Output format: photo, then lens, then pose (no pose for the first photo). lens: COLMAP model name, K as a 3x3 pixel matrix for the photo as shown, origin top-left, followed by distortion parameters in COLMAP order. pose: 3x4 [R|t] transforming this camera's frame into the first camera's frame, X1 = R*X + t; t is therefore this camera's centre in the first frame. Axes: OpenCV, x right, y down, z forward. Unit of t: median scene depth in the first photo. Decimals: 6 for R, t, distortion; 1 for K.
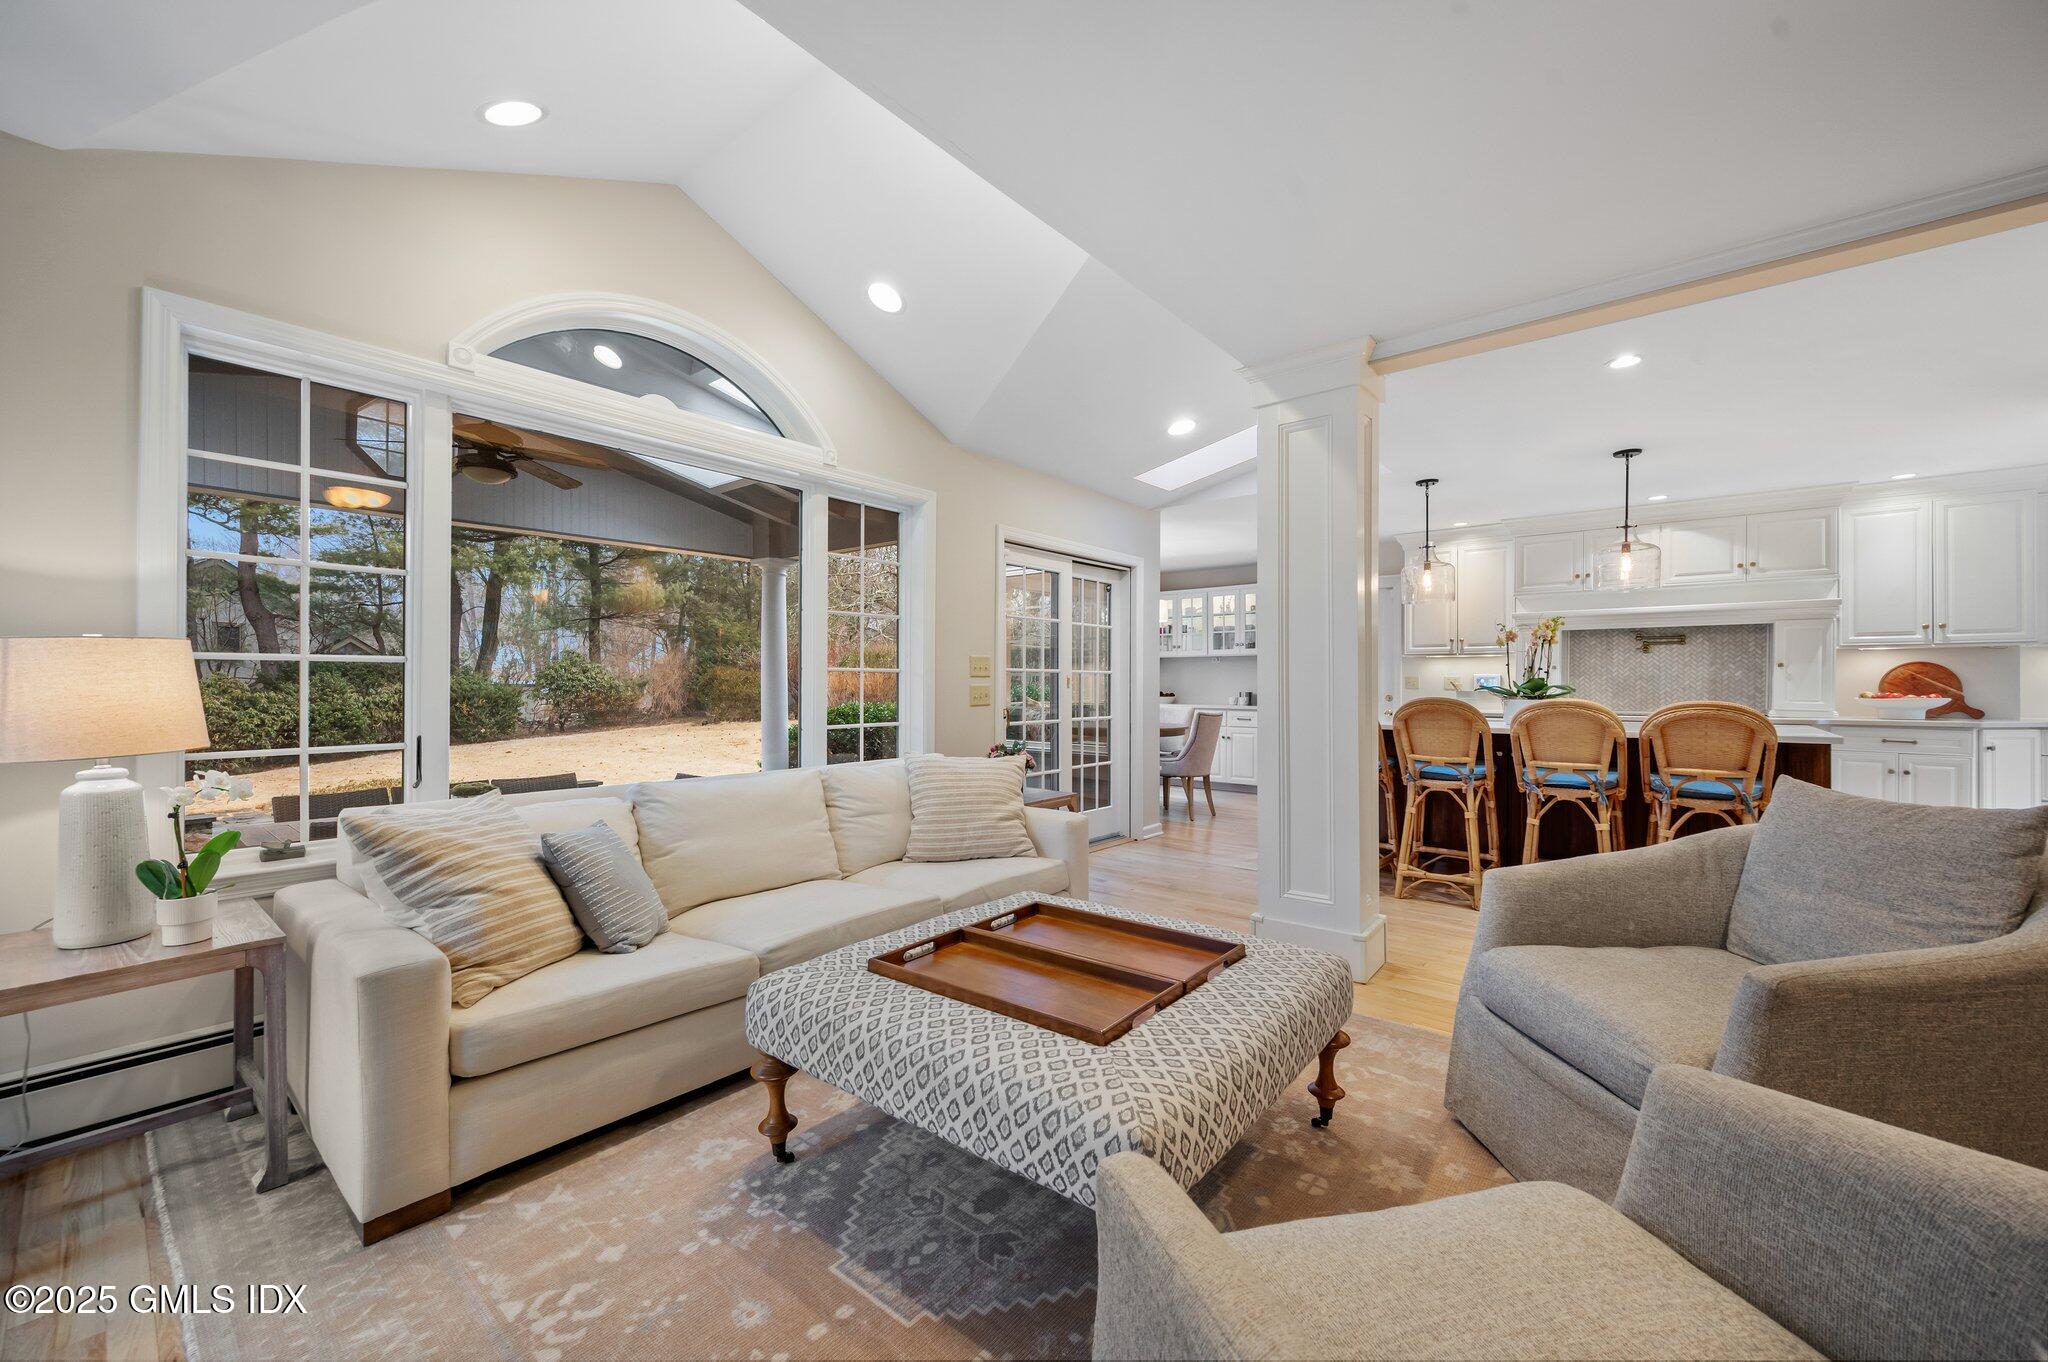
lens RADIAL K [[812.4, 0, 1023.9], [0, 812.4, 681.6], [0, 0, 1]] dist [0.008852, 0.000603]
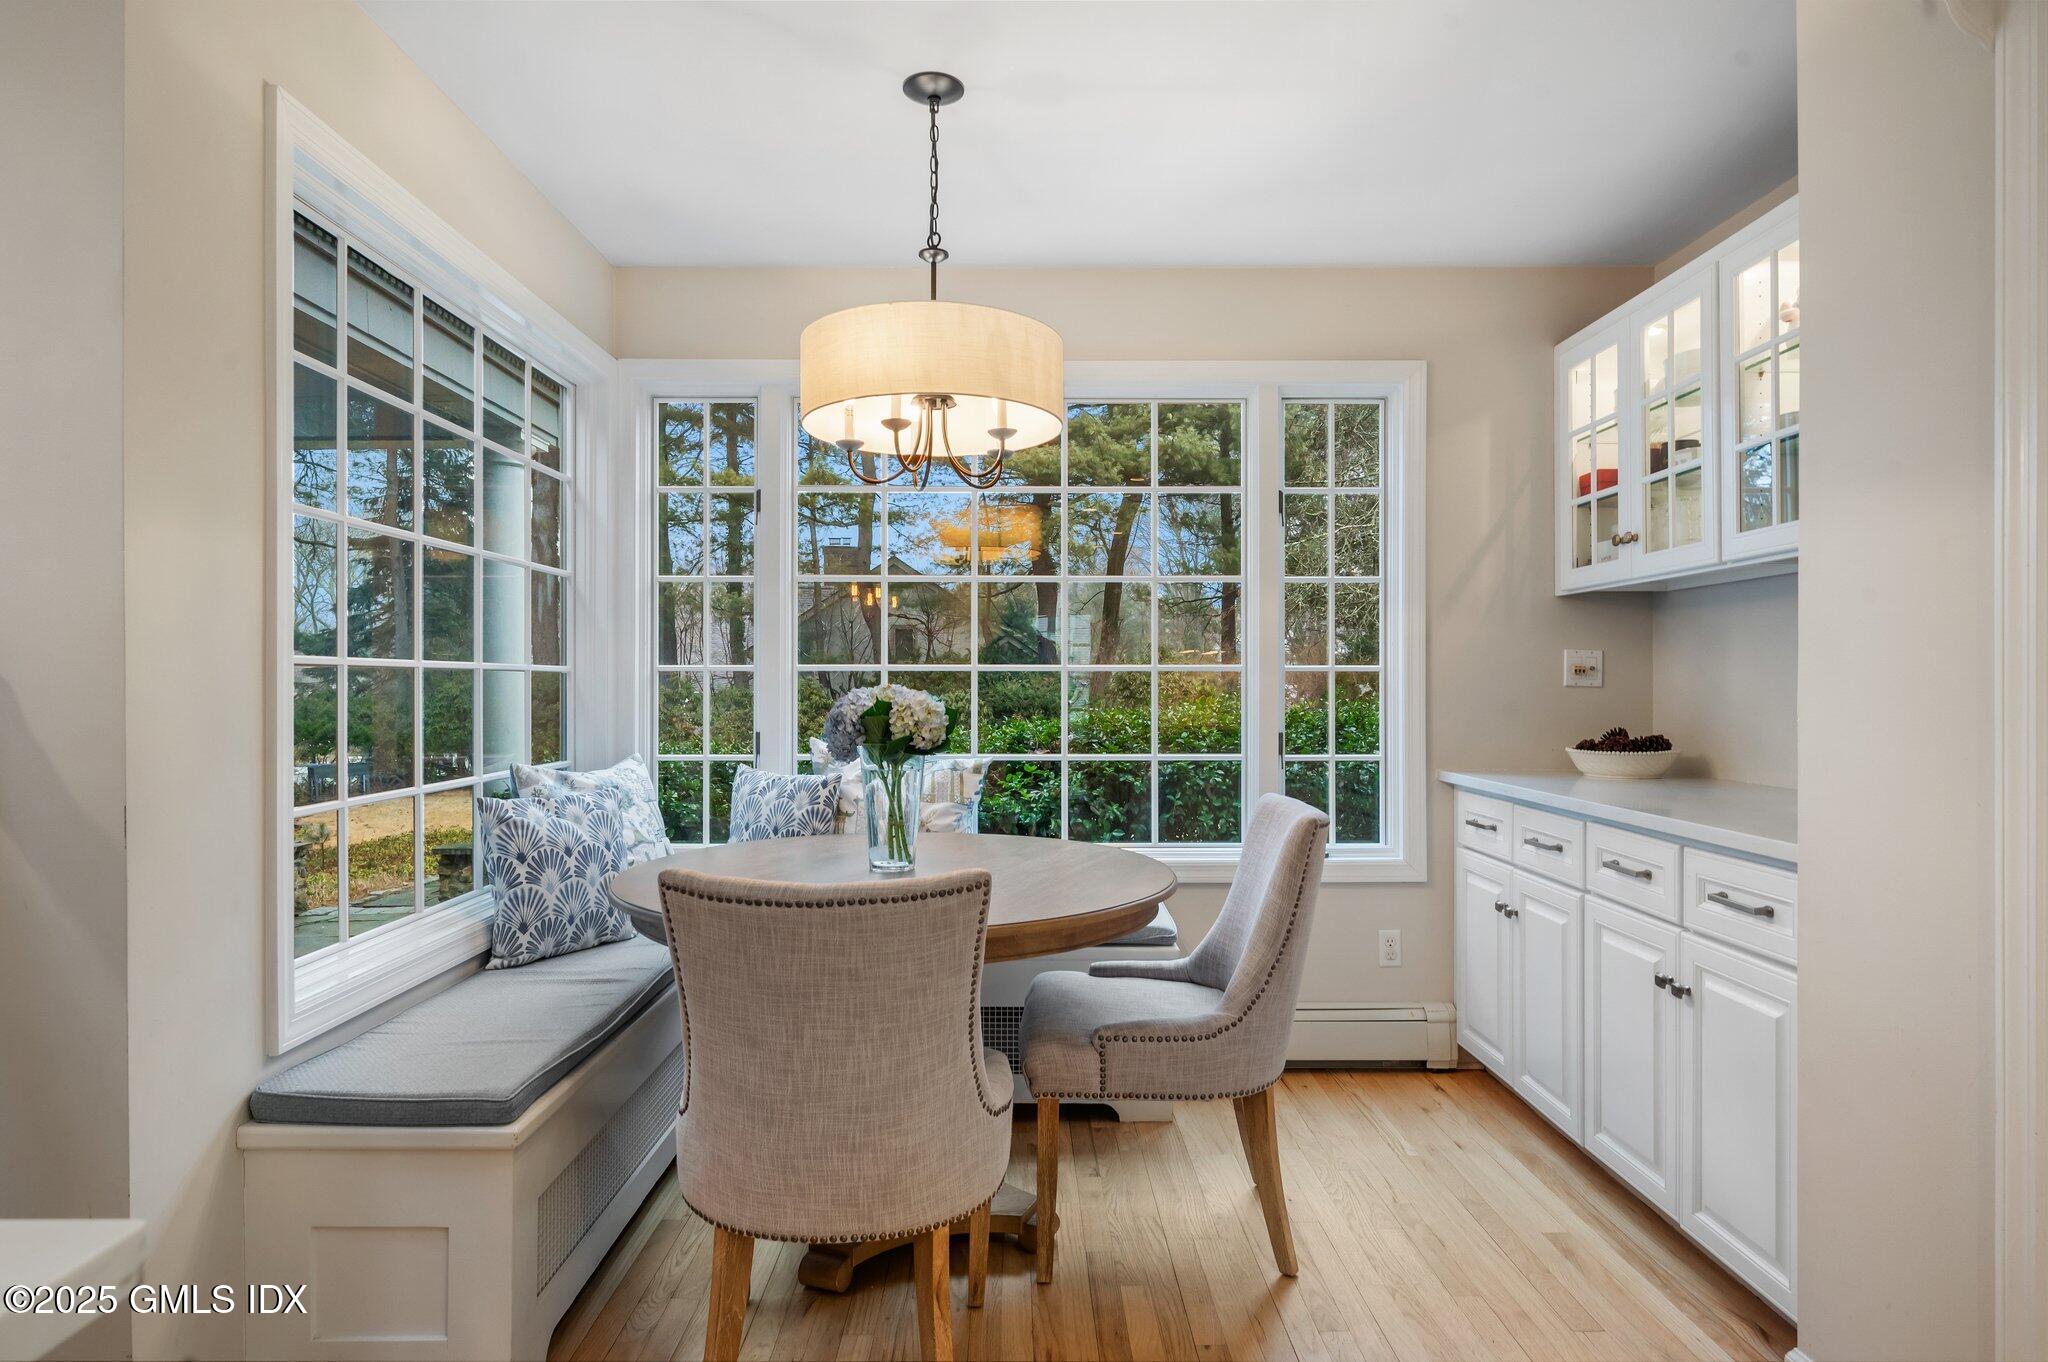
lens RADIAL K [[1117.9, 0, 1018.8], [0, 1117.9, 678.9], [0, 0, 1]] dist [-0.005208, -0.000589]
pose [[0.633676, 0.000001, -0.773598, 0.552962], [-0.000160, 1.000000, -0.000130, -0.004877], [0.773598, 0.000206, 0.633676, 1.120579]]
